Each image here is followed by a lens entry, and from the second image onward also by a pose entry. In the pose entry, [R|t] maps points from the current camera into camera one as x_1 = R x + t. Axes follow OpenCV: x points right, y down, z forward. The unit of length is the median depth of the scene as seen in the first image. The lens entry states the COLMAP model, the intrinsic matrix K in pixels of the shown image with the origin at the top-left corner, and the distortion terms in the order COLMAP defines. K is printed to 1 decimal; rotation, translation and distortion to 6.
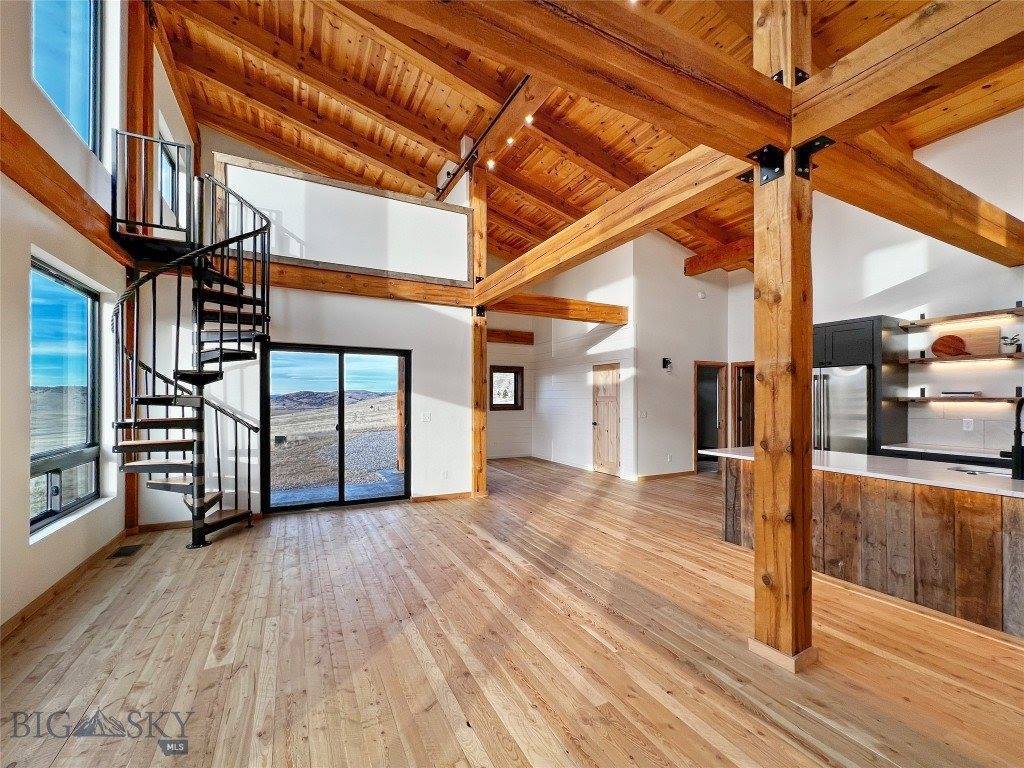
lens RADIAL K [[419.2, 0, 498.7], [0, 419.2, 399.8], [0, 0, 1]] dist [-0.002348, 0.000053]
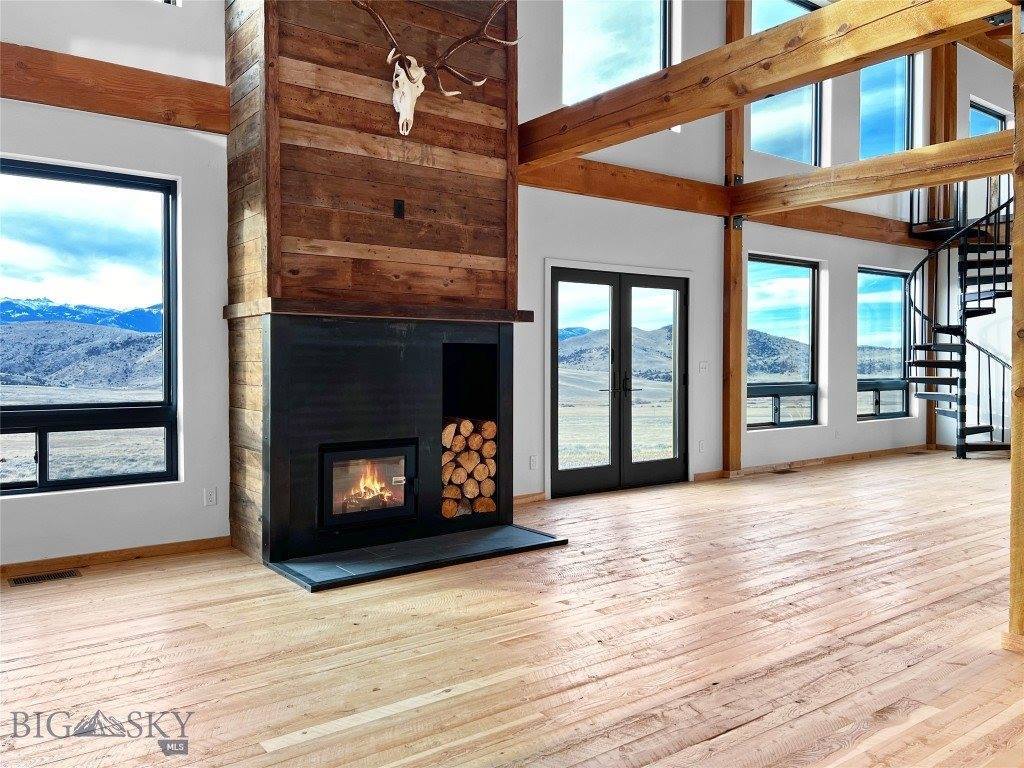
lens RADIAL K [[779.6, 0, 507.5], [0, 779.6, 361.4], [0, 0, 1]] dist [0.000608, -0.013881]
pose [[0.177239, 0.000355, -0.984168, 1.202314], [-0.004970, 0.999988, -0.000534, 0.045662], [0.984155, 0.004986, 0.177239, -0.693140]]
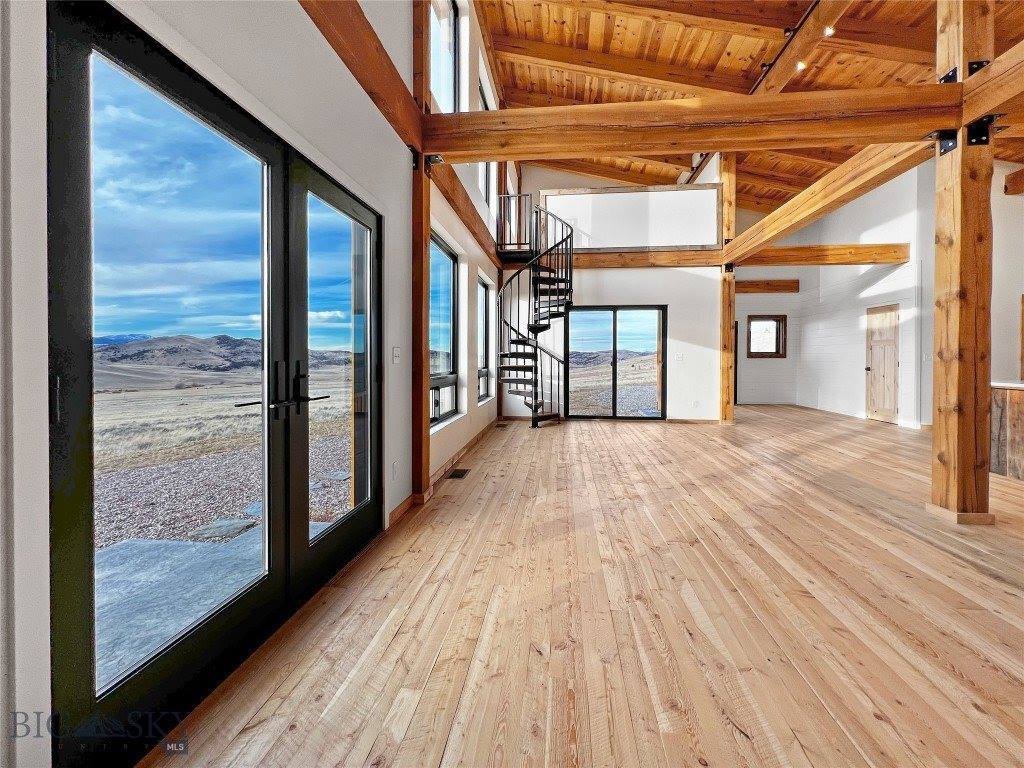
lens RADIAL K [[419.2, 0, 509.7], [0, 419.2, 364.0], [0, 0, 1]] dist [-0.002348, 0.000053]
pose [[0.836323, 0.006897, -0.548193, 0.110311], [-0.002235, 0.999955, 0.009171, 0.062051], [0.548232, -0.006445, 0.836301, -0.409231]]
